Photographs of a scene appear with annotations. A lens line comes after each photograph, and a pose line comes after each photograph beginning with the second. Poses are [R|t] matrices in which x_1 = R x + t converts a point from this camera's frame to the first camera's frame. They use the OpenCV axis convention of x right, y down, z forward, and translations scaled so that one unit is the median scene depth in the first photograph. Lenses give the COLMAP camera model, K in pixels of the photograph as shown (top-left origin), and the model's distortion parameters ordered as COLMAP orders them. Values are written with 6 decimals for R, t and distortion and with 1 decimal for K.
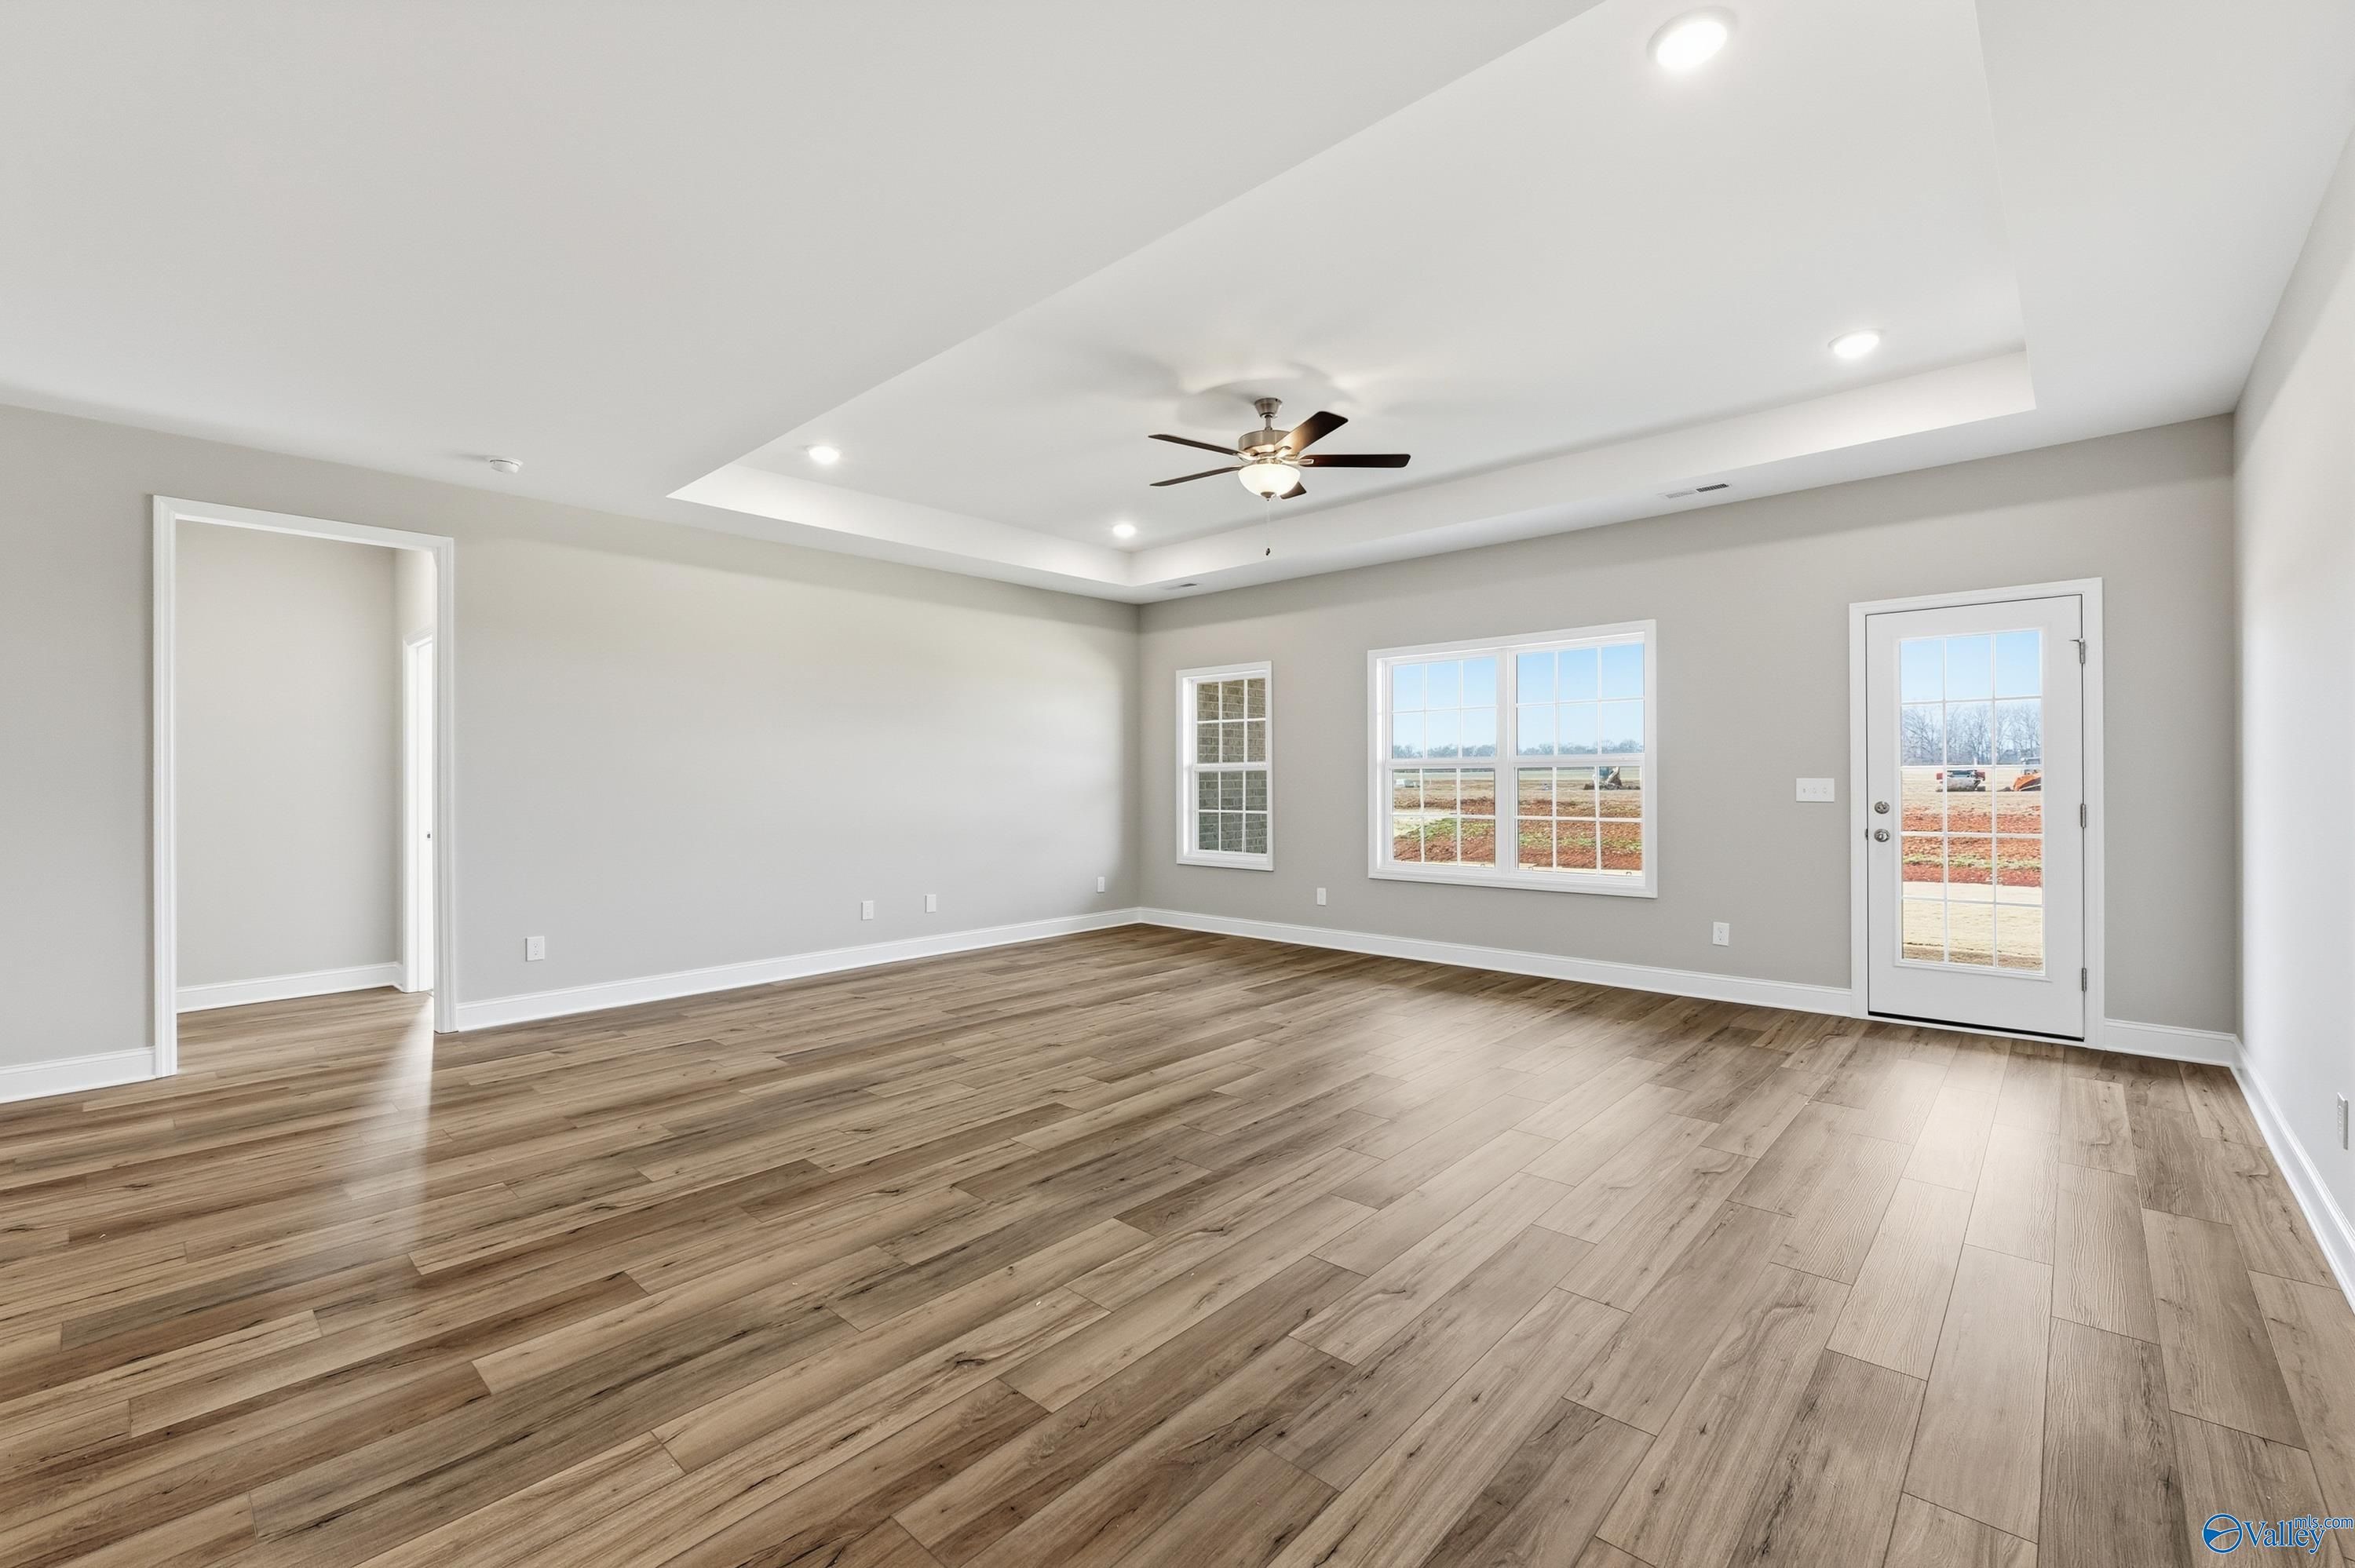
lens RADIAL K [[995.2, 0, 1182.2], [0, 995.2, 777.7], [0, 0, 1]] dist [-0.001375, -0.000120]
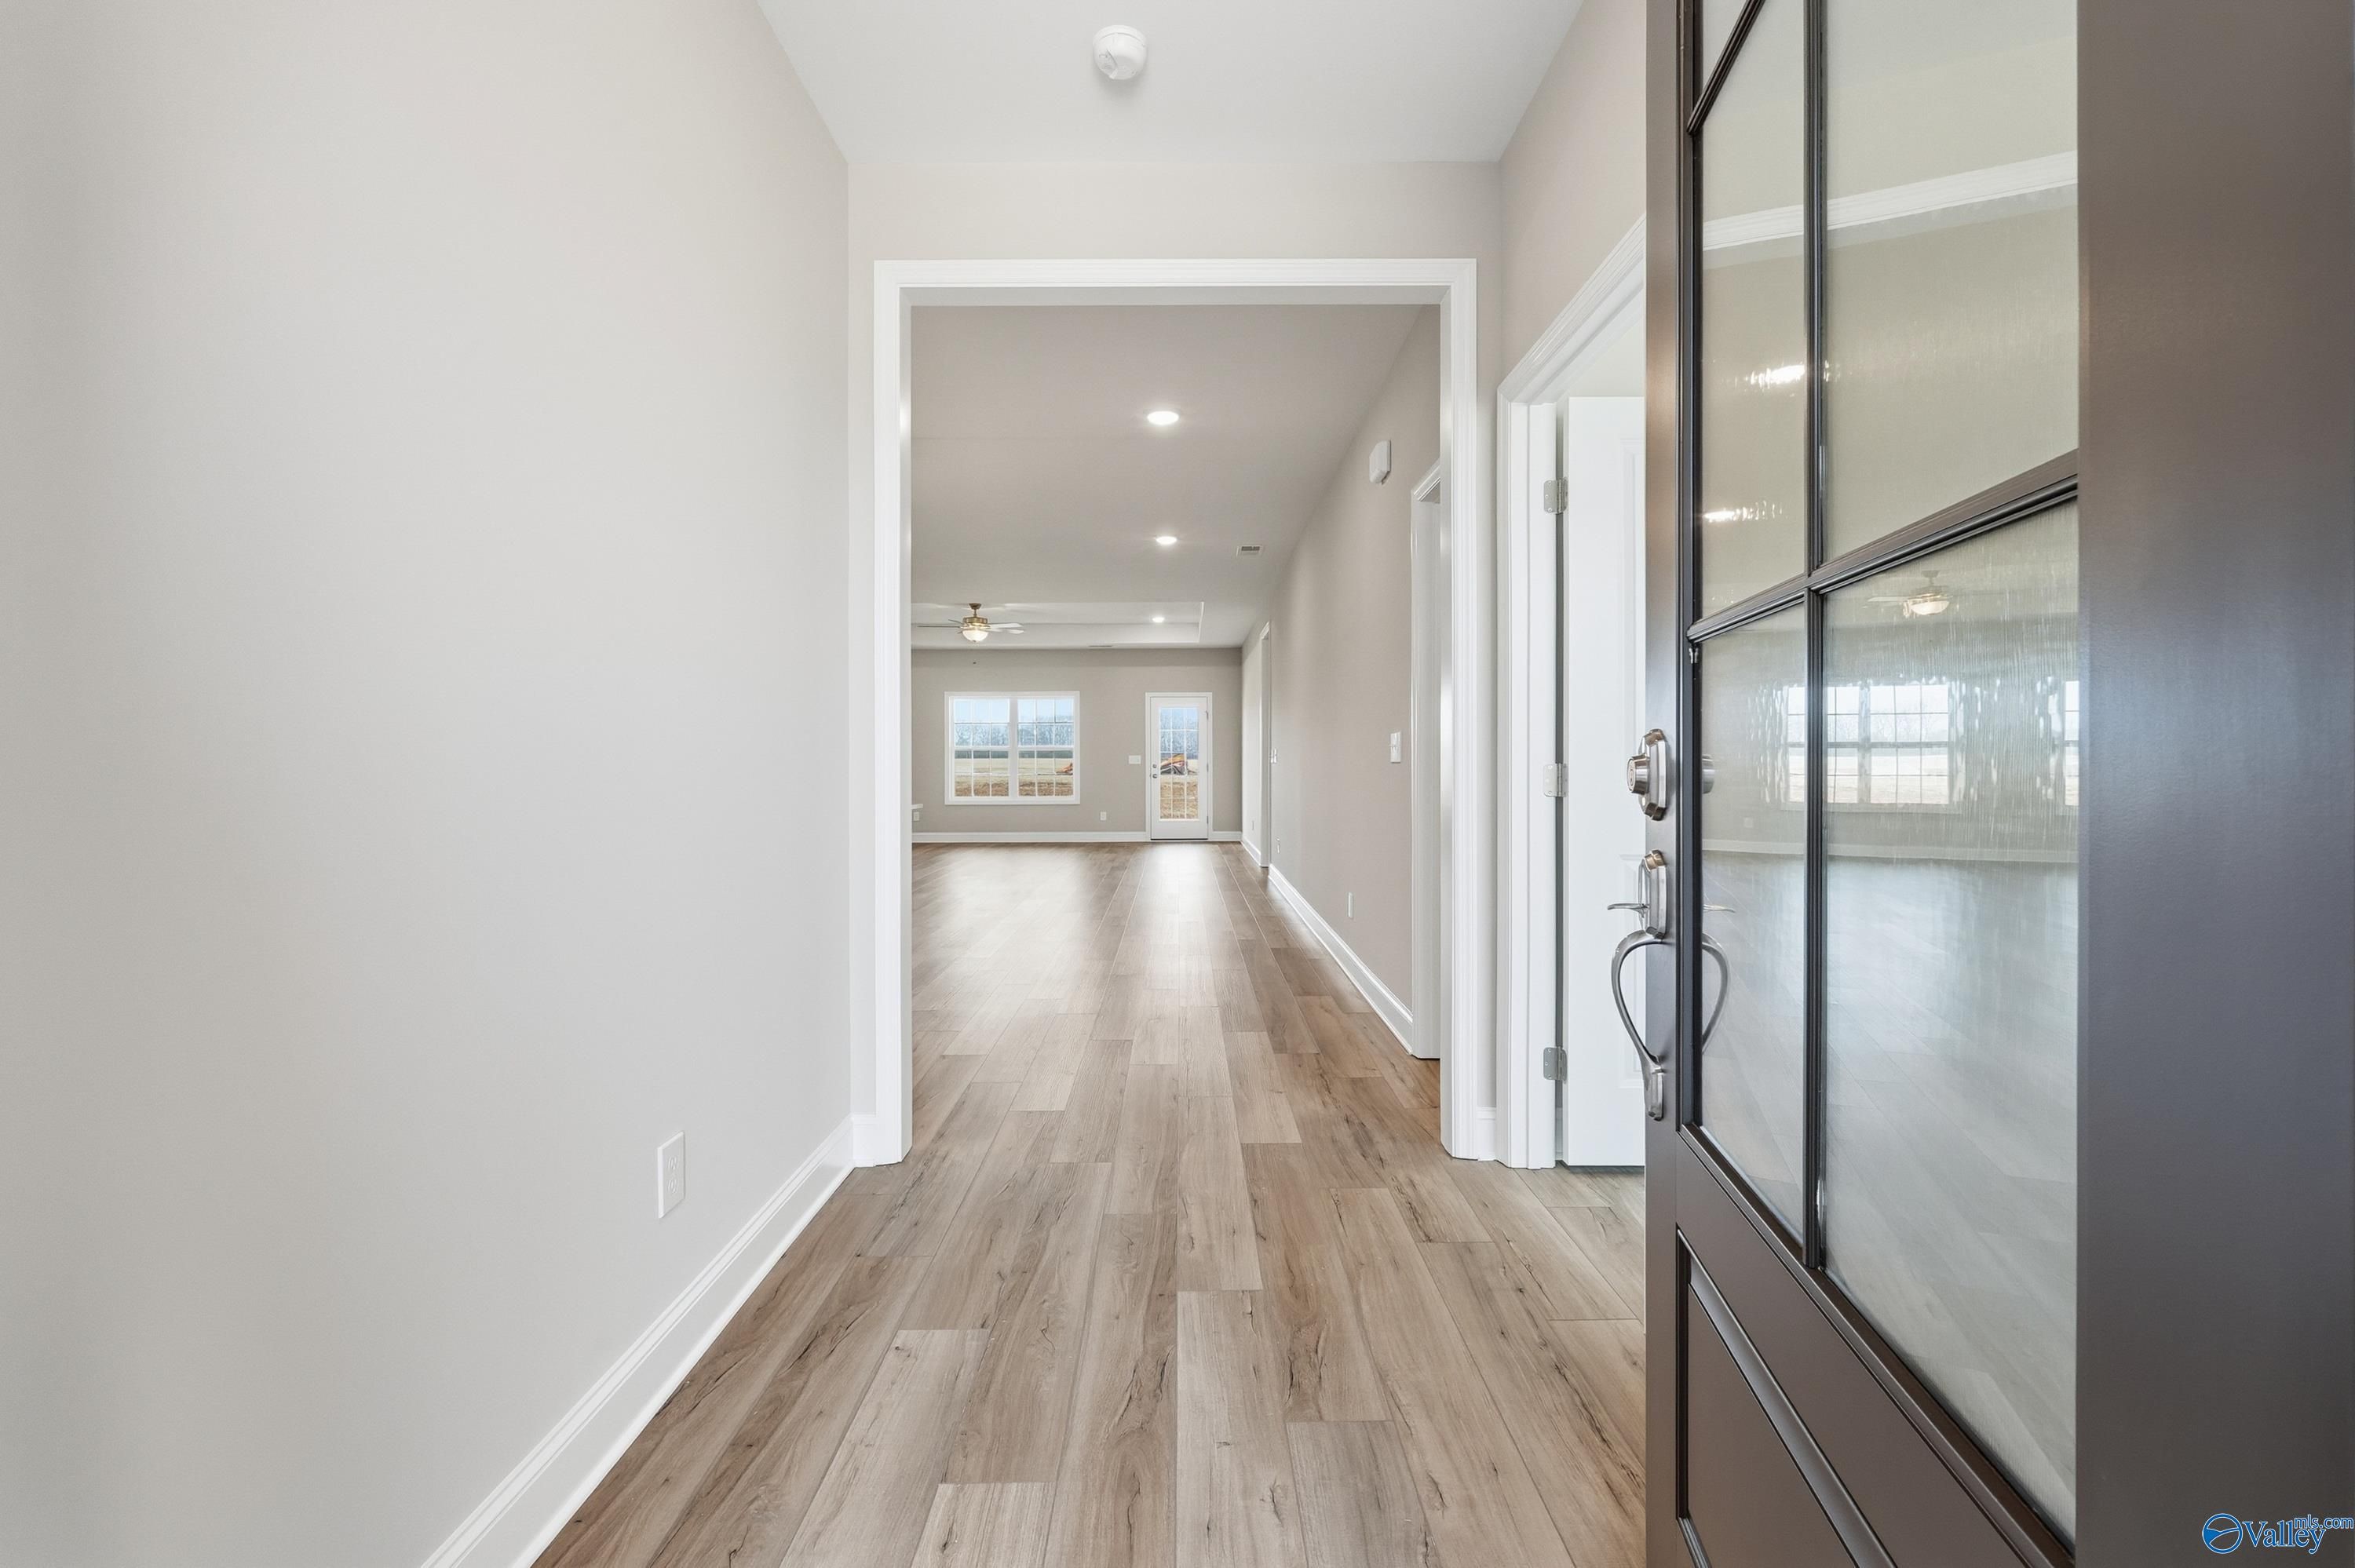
lens RADIAL K [[995.2, 0, 1182.2], [0, 995.2, 777.7], [0, 0, 1]] dist [-0.001375, -0.000120]
pose [[0.732822, -0.005950, 0.680395, -1.177114], [0.000948, 0.999970, 0.007724, 0.041883], [-0.680420, -0.005015, 0.732805, -1.137956]]
